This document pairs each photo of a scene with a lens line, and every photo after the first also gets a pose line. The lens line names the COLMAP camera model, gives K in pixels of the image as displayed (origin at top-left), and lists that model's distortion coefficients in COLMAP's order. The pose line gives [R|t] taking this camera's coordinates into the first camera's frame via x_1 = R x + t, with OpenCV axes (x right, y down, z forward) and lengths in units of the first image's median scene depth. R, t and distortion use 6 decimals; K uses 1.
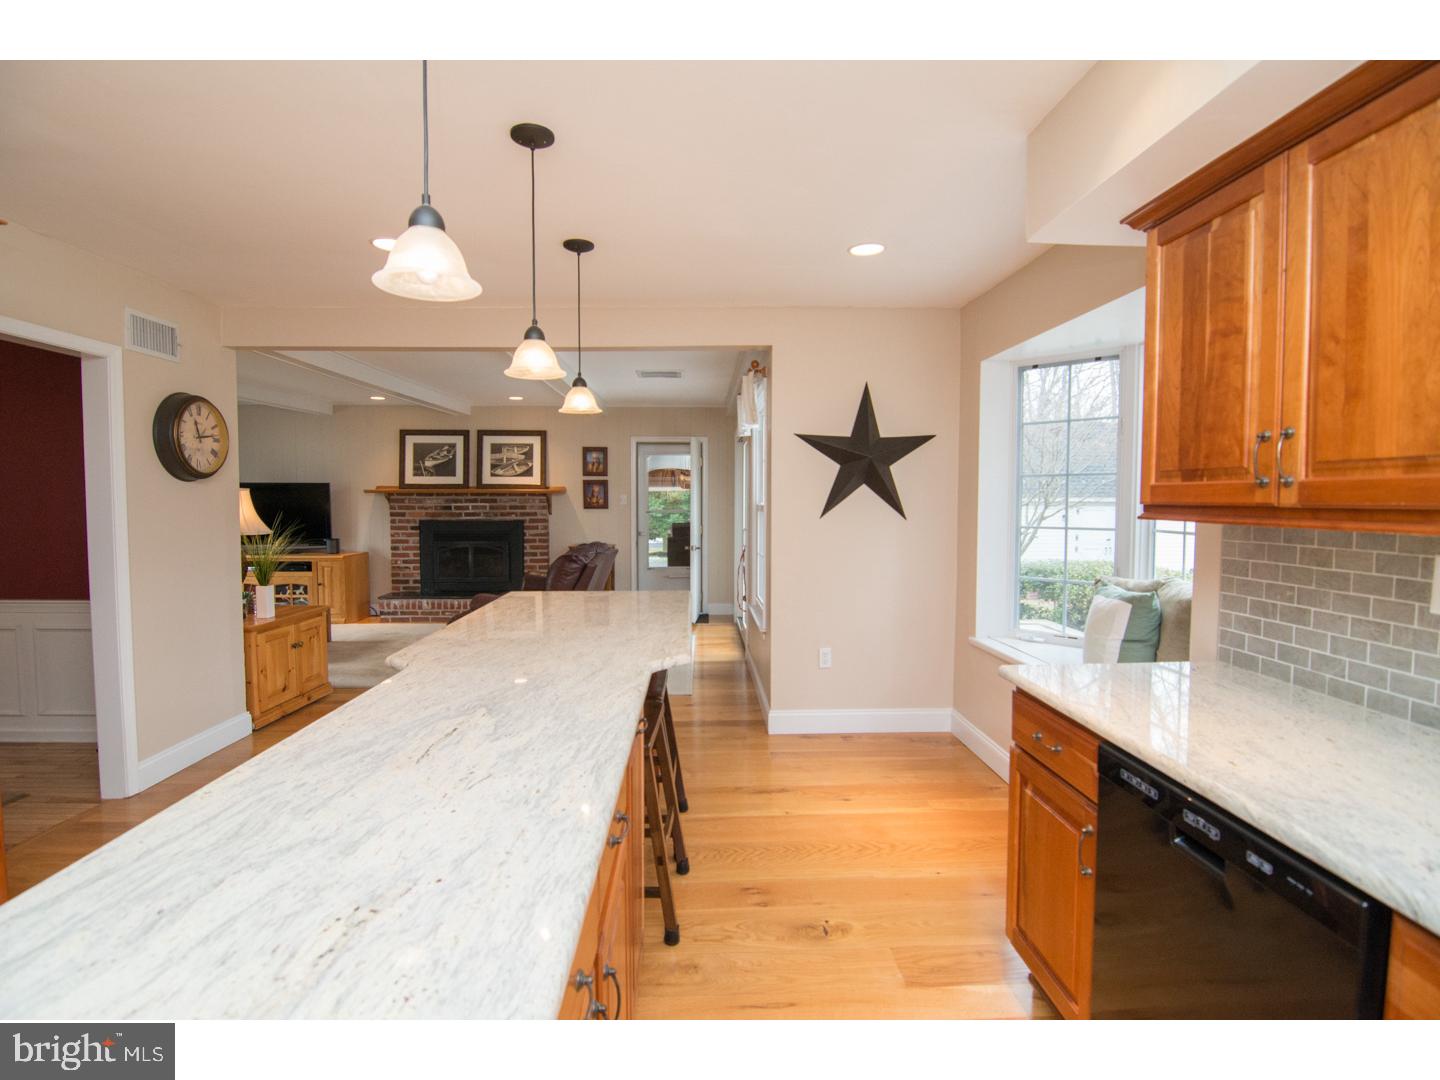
lens RADIAL K [[690.7, 0, 727.2], [0, 690.7, 535.9], [0, 0, 1]] dist [-0.016565, -0.005633]
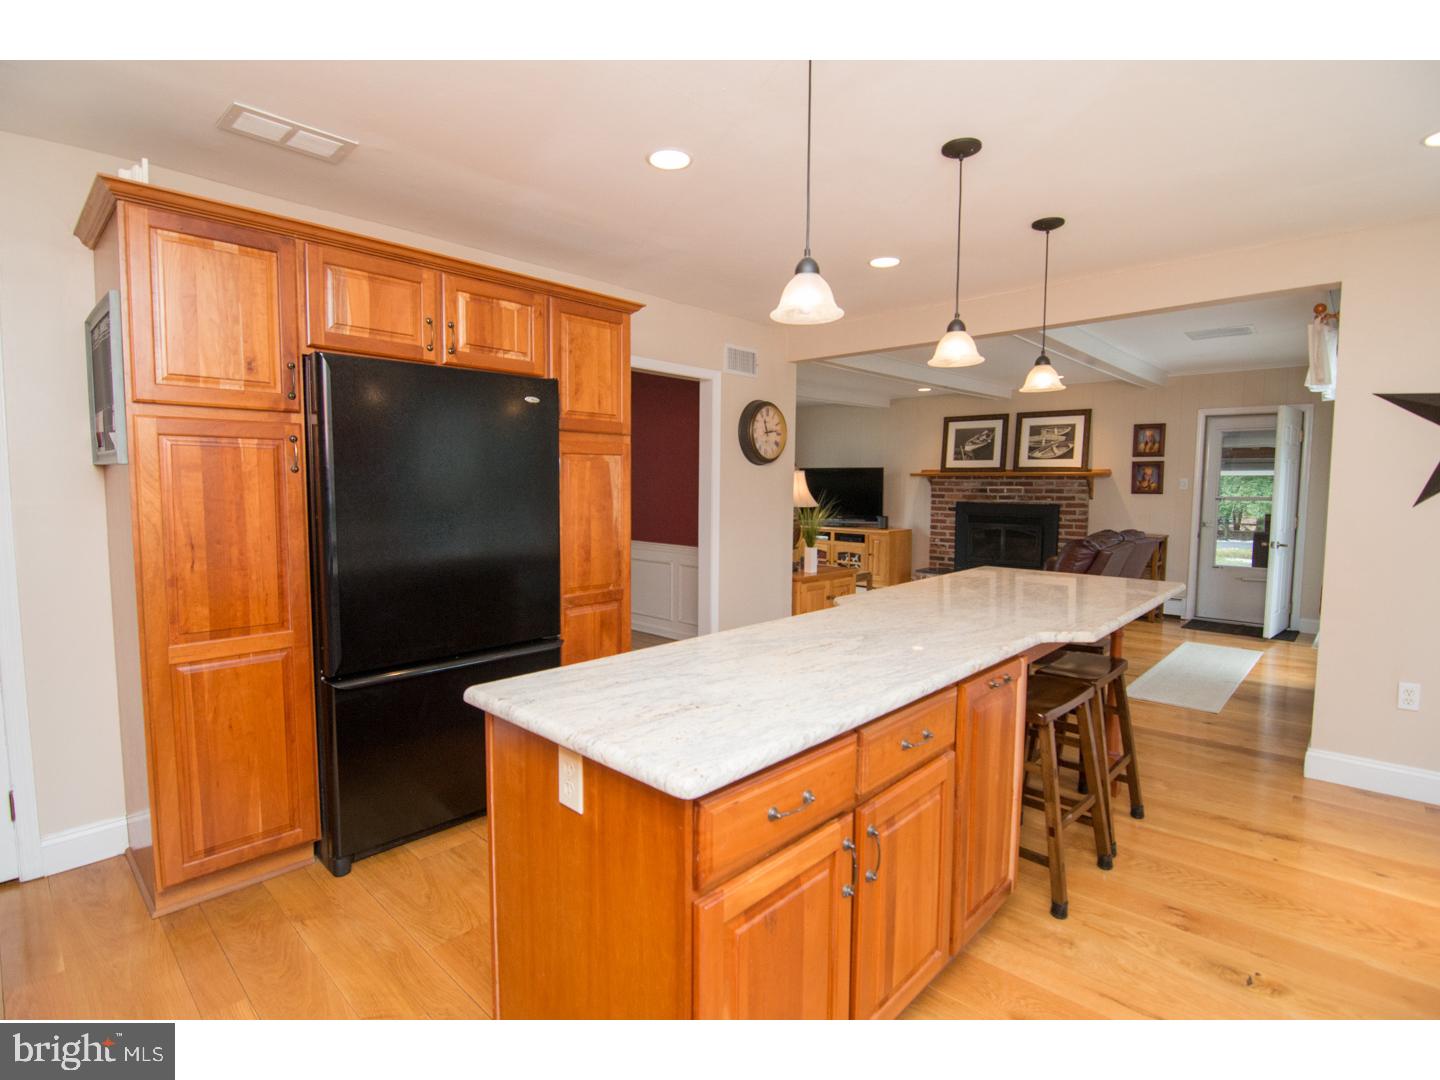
lens RADIAL K [[690.7, 0, 720.2], [0, 690.7, 538.7], [0, 0, 1]] dist [-0.016565, -0.005633]
pose [[0.707602, 0.060762, -0.703994, 0.051411], [-0.042731, 0.998152, 0.043201, 0.003856], [0.705318, -0.000487, 0.708891, -0.013076]]
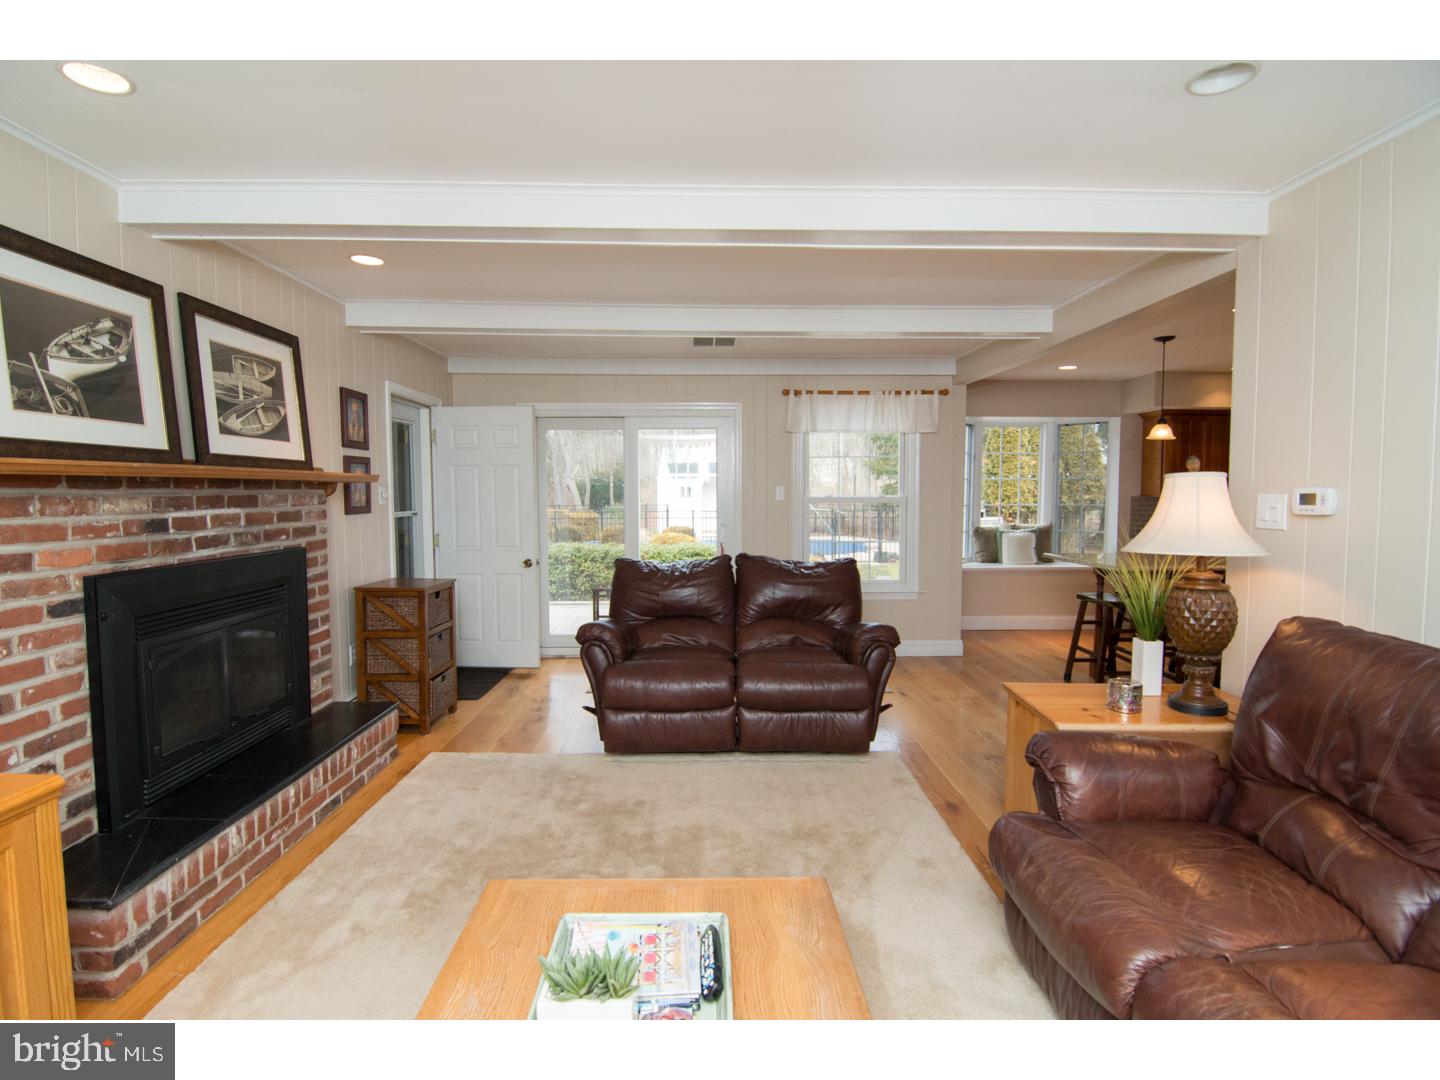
lens RADIAL K [[690.7, 0, 719.3], [0, 690.7, 536.8], [0, 0, 1]] dist [-0.016565, -0.005633]
pose [[0.035322, -0.067063, 0.997123, -0.765423], [0.056923, 0.996261, 0.064988, -0.045375], [-0.997754, 0.054463, 0.039008, 0.805441]]
